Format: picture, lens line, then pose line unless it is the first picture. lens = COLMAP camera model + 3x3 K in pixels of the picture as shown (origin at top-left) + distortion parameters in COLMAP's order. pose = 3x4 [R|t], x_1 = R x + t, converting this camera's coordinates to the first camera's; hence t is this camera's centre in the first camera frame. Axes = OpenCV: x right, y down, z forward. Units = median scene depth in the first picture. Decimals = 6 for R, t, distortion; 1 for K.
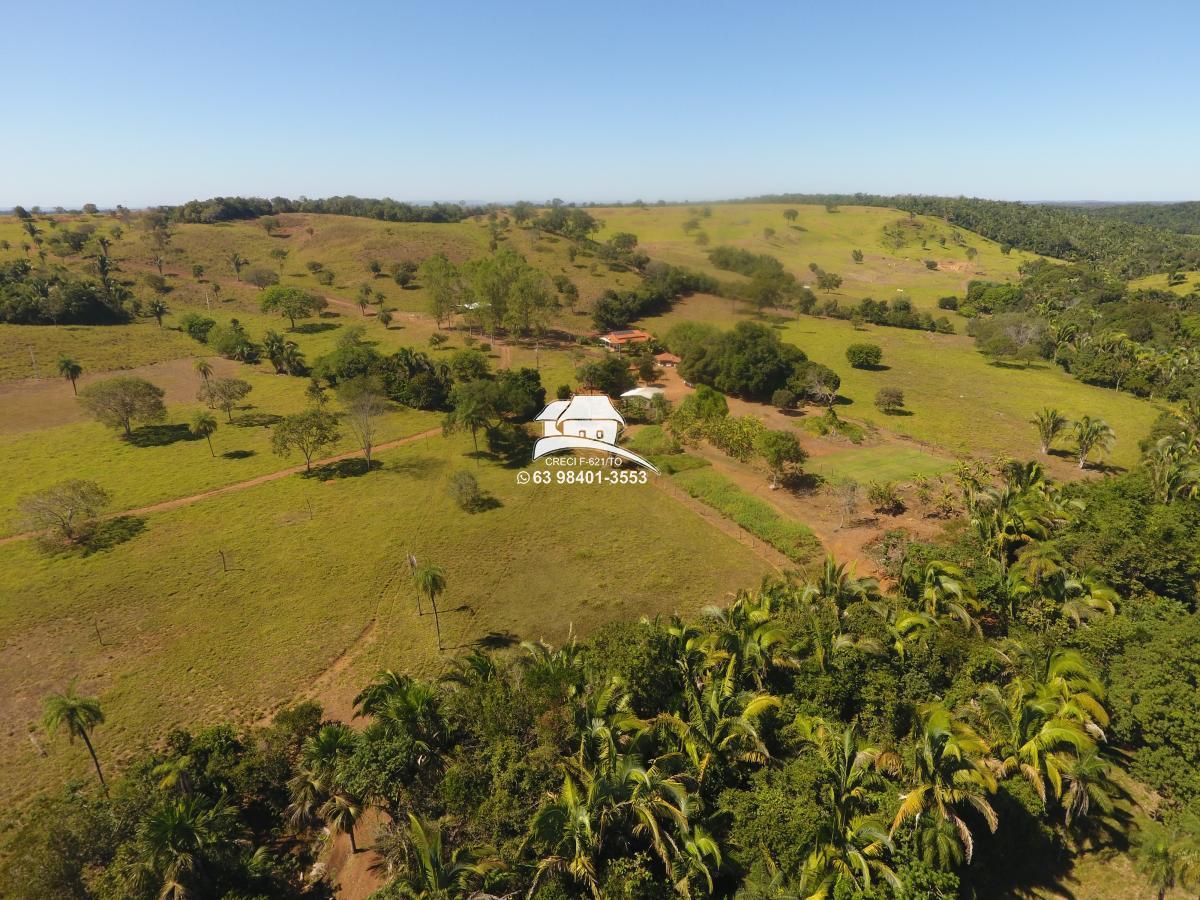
lens RADIAL K [[703.6, 0, 610.9], [0, 703.6, 441.6], [0, 0, 1]] dist [-0.004618, -0.001847]
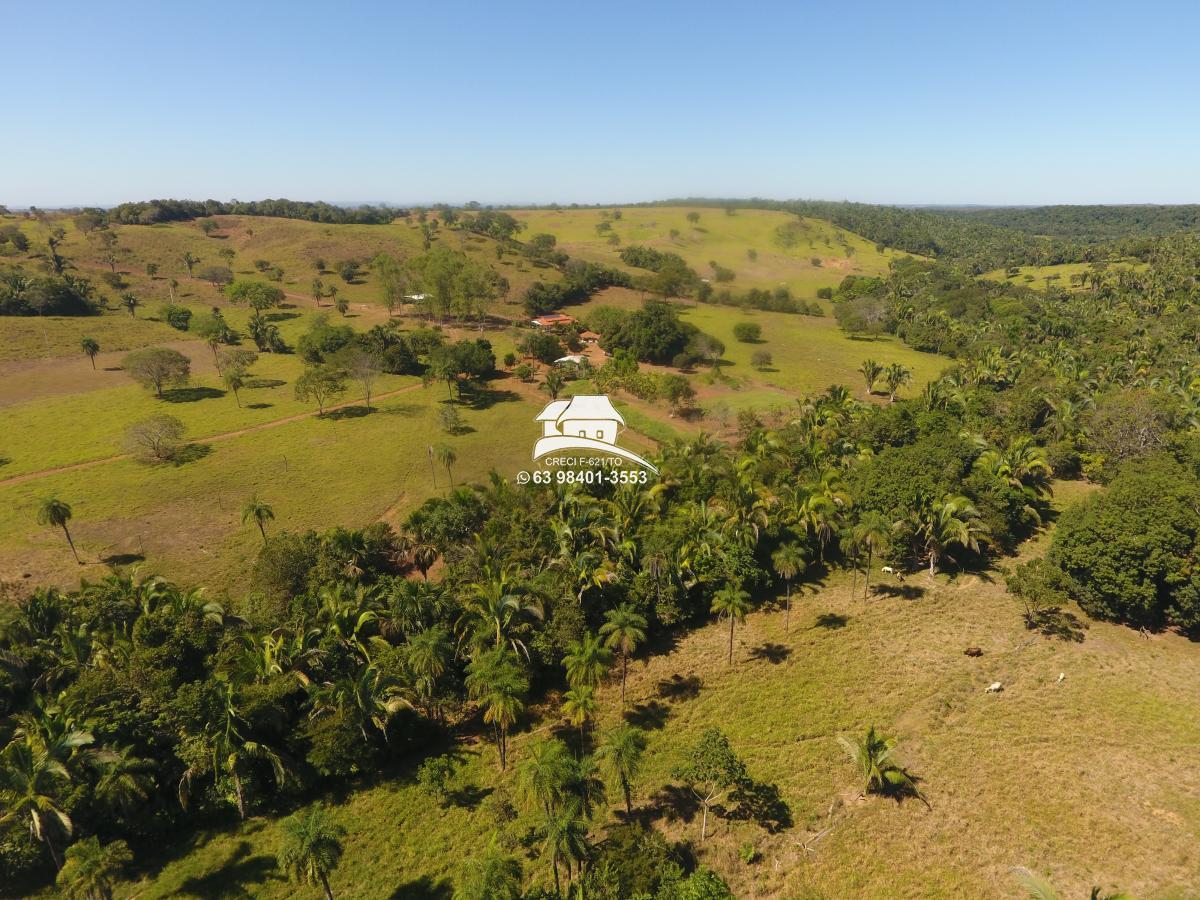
lens RADIAL K [[703.6, 0, 610.9], [0, 703.6, 441.6], [0, 0, 1]] dist [-0.004618, -0.001847]
pose [[0.992773, -0.034088, 0.115064, -0.020839], [0.034373, 0.999409, -0.000492, 0.047518], [-0.114979, 0.004444, 0.993358, -0.152165]]
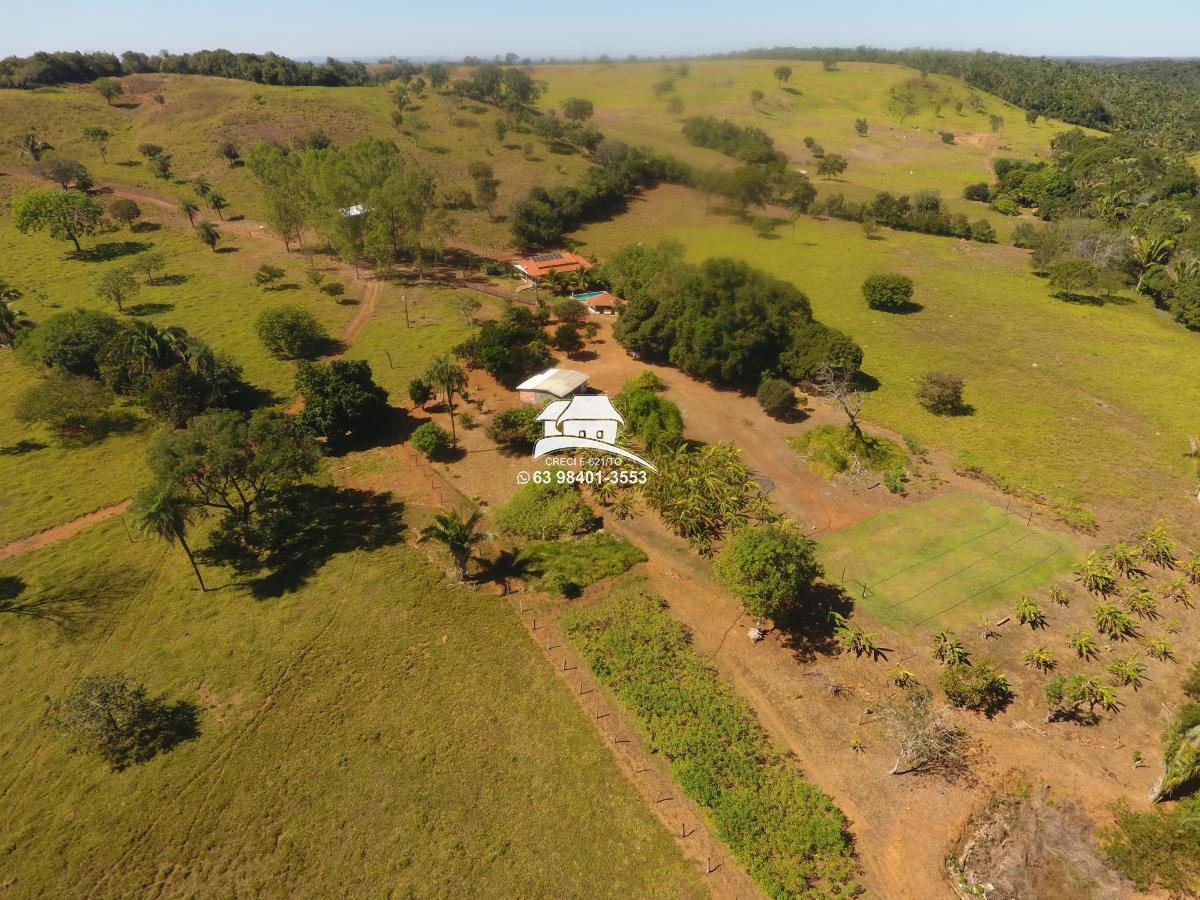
lens RADIAL K [[703.6, 0, 610.9], [0, 703.6, 441.6], [0, 0, 1]] dist [-0.004618, -0.001847]
pose [[0.999573, -0.014848, 0.025164, 0.047235], [0.010334, 0.985244, 0.170841, -0.072331], [-0.027329, -0.170508, 0.984977, 0.216080]]
